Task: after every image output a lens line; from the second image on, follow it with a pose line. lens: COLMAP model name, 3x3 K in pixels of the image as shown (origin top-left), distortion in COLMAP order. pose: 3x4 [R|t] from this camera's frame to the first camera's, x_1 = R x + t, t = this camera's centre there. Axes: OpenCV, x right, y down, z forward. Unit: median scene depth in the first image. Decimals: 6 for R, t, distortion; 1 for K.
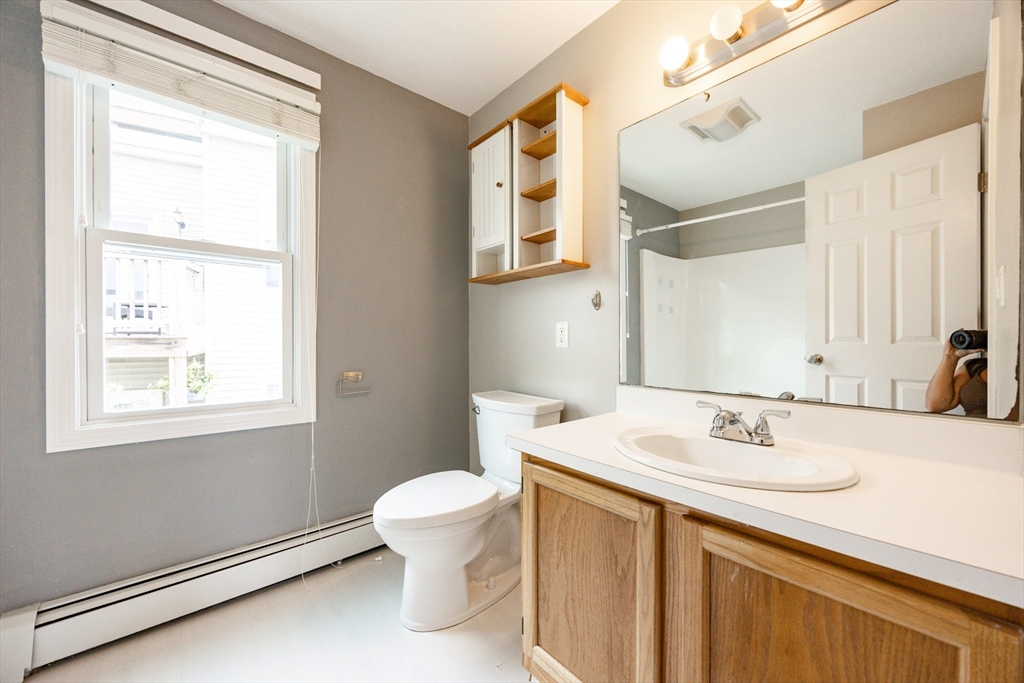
lens RADIAL K [[380.3, 0, 508.9], [0, 380.3, 342.9], [0, 0, 1]] dist [0.007923, 0.000062]
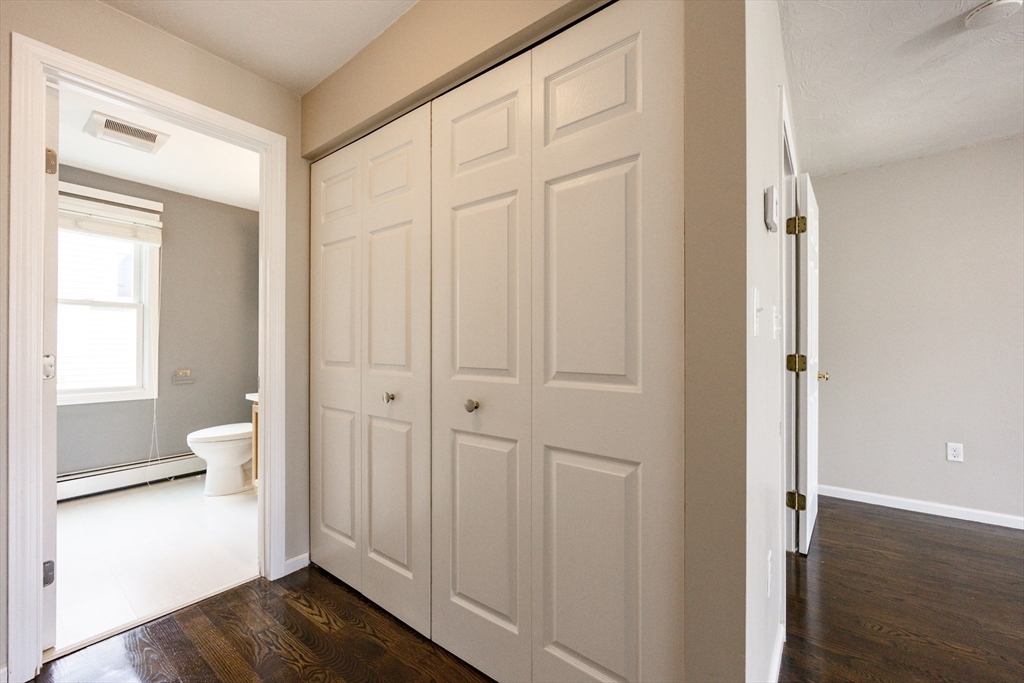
lens RADIAL K [[413.7, 0, 512.0], [0, 413.7, 341.5], [0, 0, 1]] dist [-0.000713, 0.000291]
pose [[0.979920, 0.002705, 0.199371, 0.740359], [-0.000196, 0.999921, -0.012603, -0.033282], [-0.199389, 0.012311, 0.979843, -1.243010]]
